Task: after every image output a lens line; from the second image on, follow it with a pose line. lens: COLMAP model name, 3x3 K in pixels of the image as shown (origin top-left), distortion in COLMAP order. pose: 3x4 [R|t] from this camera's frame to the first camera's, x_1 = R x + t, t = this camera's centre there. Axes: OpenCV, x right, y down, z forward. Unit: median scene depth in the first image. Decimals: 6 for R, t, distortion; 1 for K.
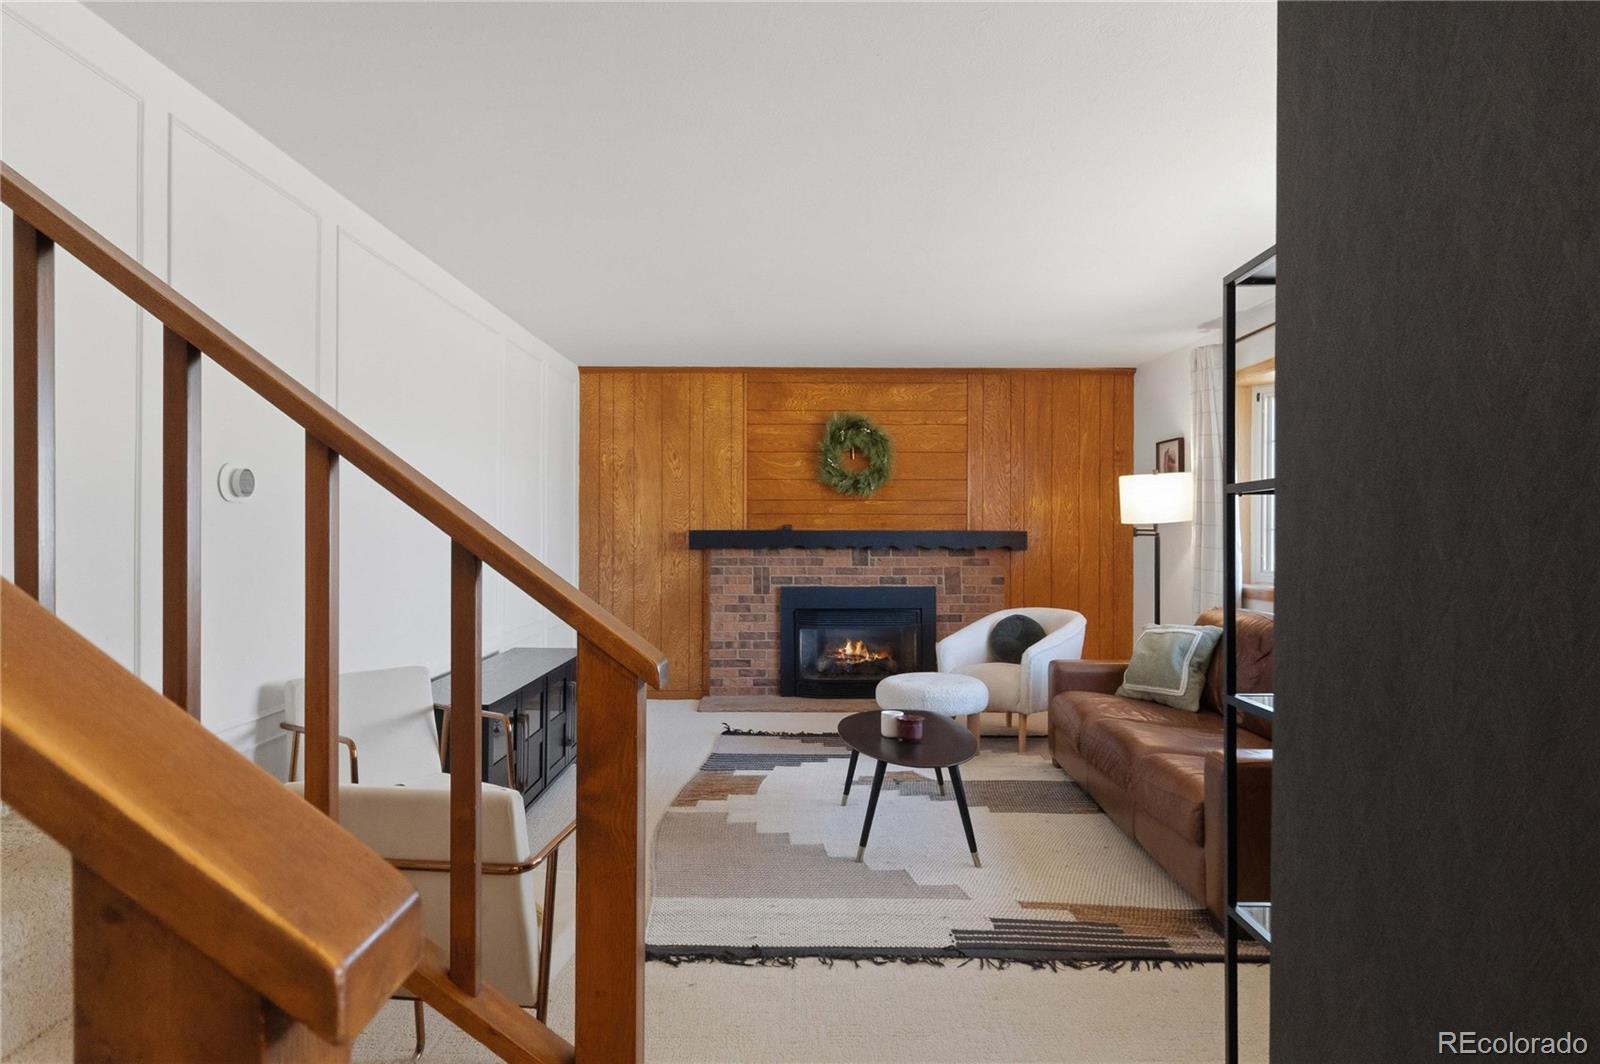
lens RADIAL K [[933.1, 0, 800.0], [0, 933.1, 532.0], [0, 0, 1]] dist [0.001021, -0.000105]
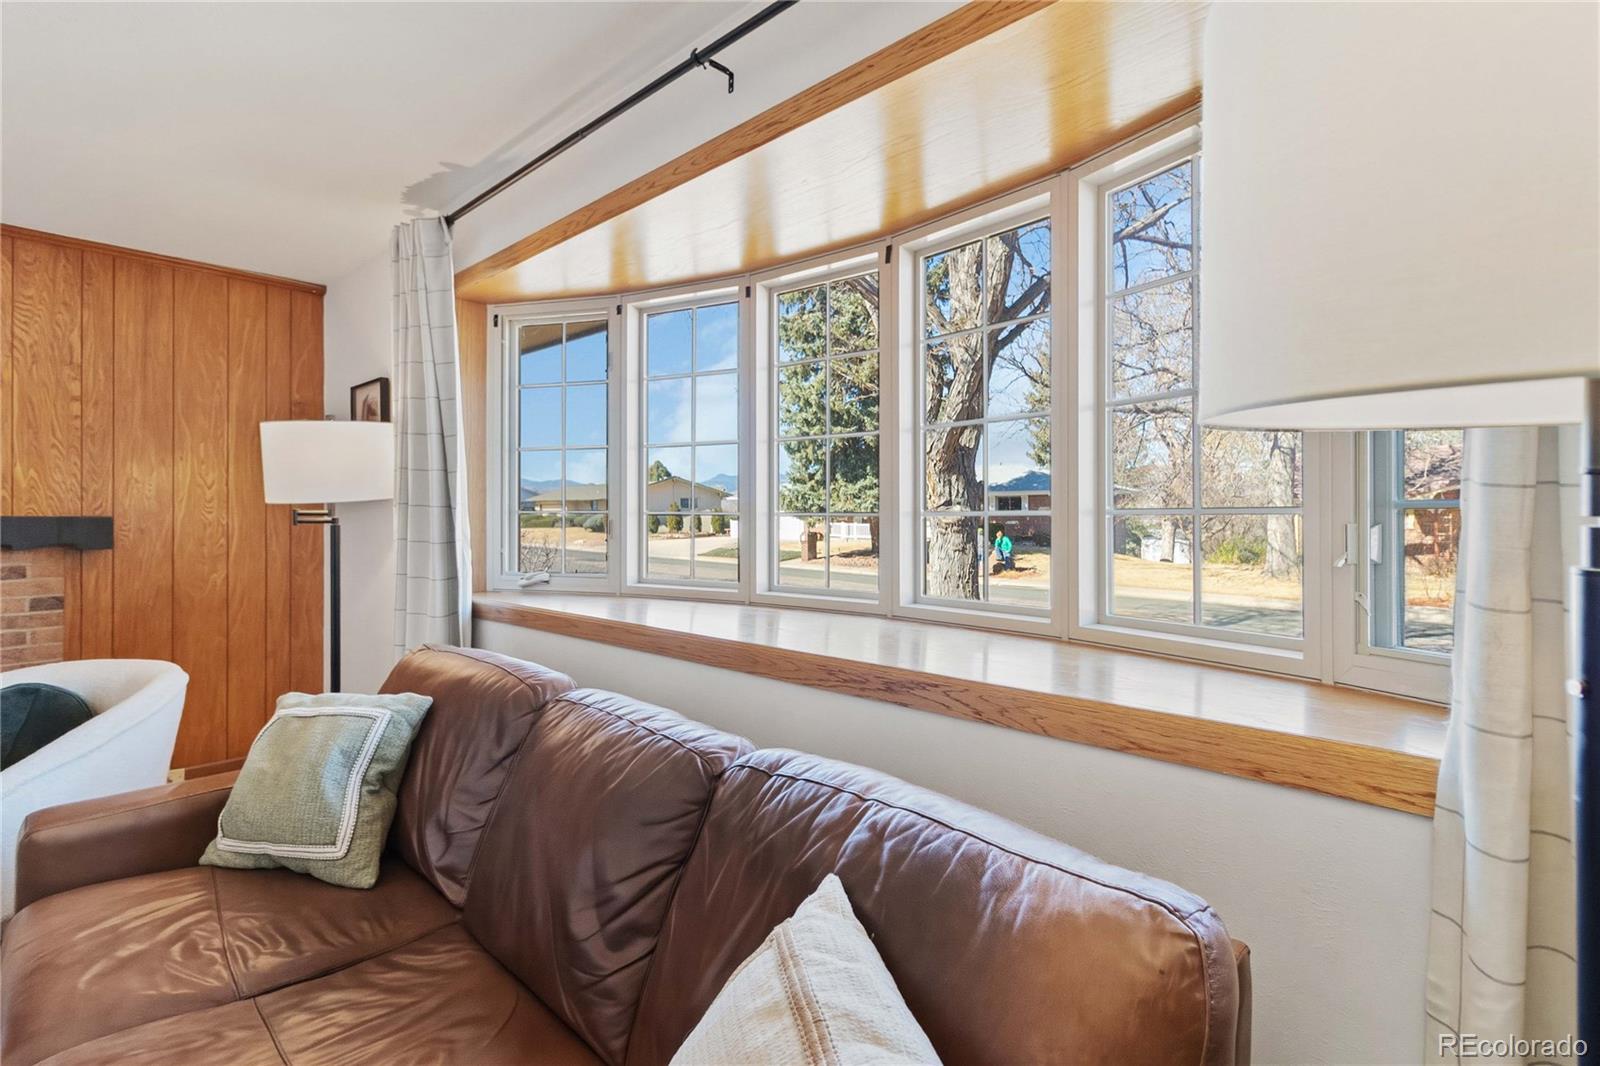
lens RADIAL K [[761.9, 0, 827.2], [0, 761.9, 504.7], [0, 0, 1]] dist [0.014057, 0.000171]
pose [[0.646916, 0.003627, 0.762553, 0.159161], [0.005363, 0.999942, -0.009306, -0.001304], [-0.762542, 0.010110, 0.646859, 0.325848]]
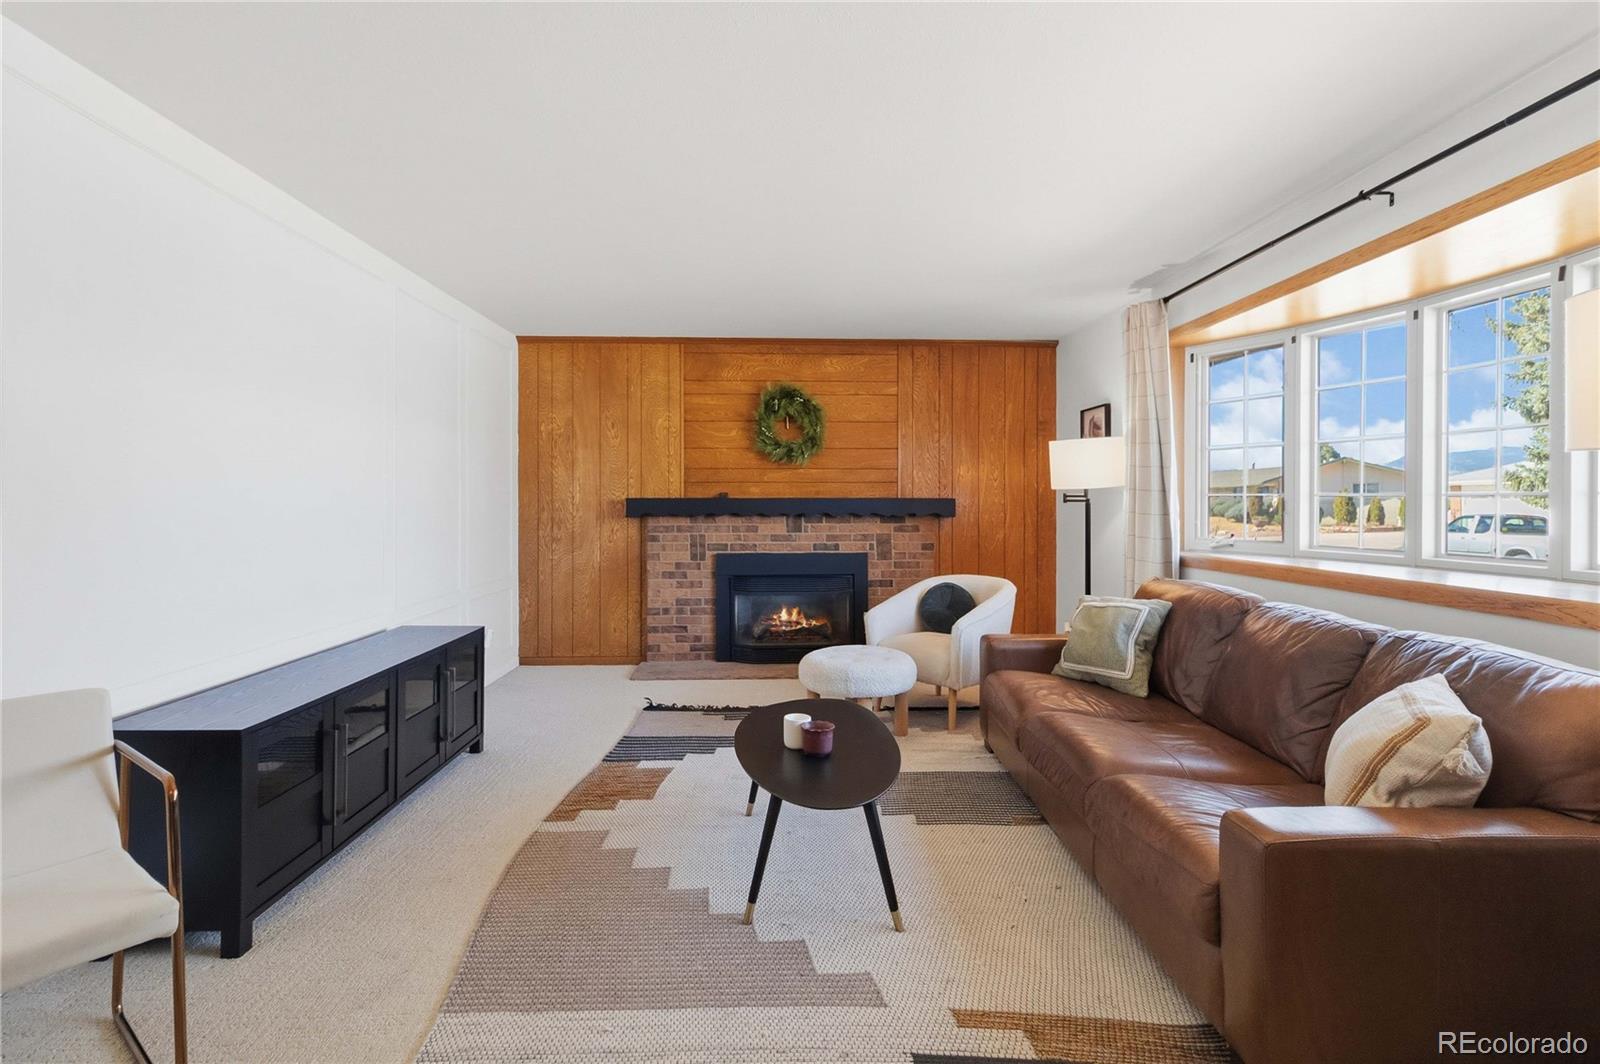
lens RADIAL K [[761.9, 0, 827.2], [0, 761.9, 503.7], [0, 0, 1]] dist [0.014057, 0.000171]
pose [[0.997102, -0.002267, 0.076038, 0.038678], [0.002103, 0.999995, 0.002234, 0.002818], [-0.076043, -0.002068, 0.997102, 0.172757]]
